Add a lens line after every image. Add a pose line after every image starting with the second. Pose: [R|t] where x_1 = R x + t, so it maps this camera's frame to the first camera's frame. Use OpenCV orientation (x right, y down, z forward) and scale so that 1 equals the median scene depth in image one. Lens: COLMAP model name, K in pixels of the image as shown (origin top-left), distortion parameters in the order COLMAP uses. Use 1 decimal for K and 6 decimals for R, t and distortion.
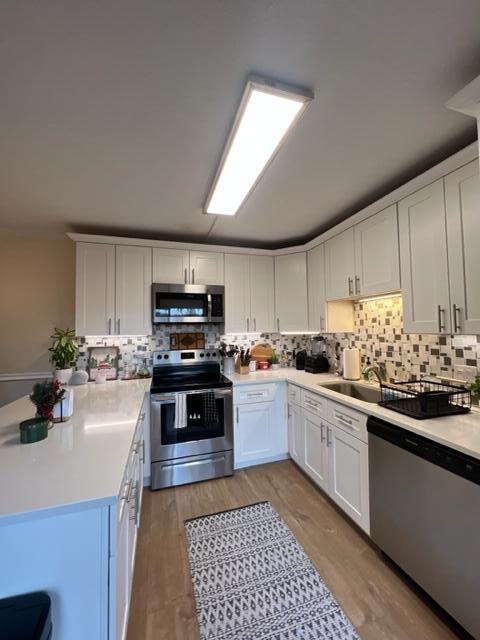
lens RADIAL K [[256.3, 0, 238.6], [0, 256.3, 319.7], [0, 0, 1]] dist [0.001964, 0.000128]
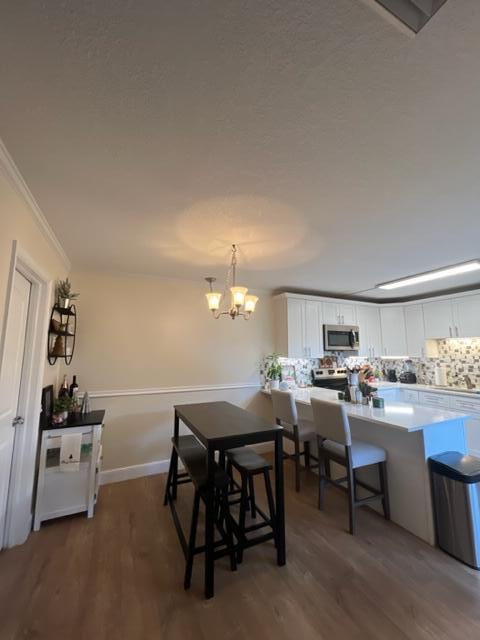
lens RADIAL K [[256.3, 0, 241.3], [0, 256.3, 319.4], [0, 0, 1]] dist [0.001964, 0.000128]
pose [[0.989031, 0.032730, 0.144039, -1.049187], [-0.019474, 0.995522, -0.092499, -0.018421], [-0.146422, 0.088679, 0.985239, -0.465981]]
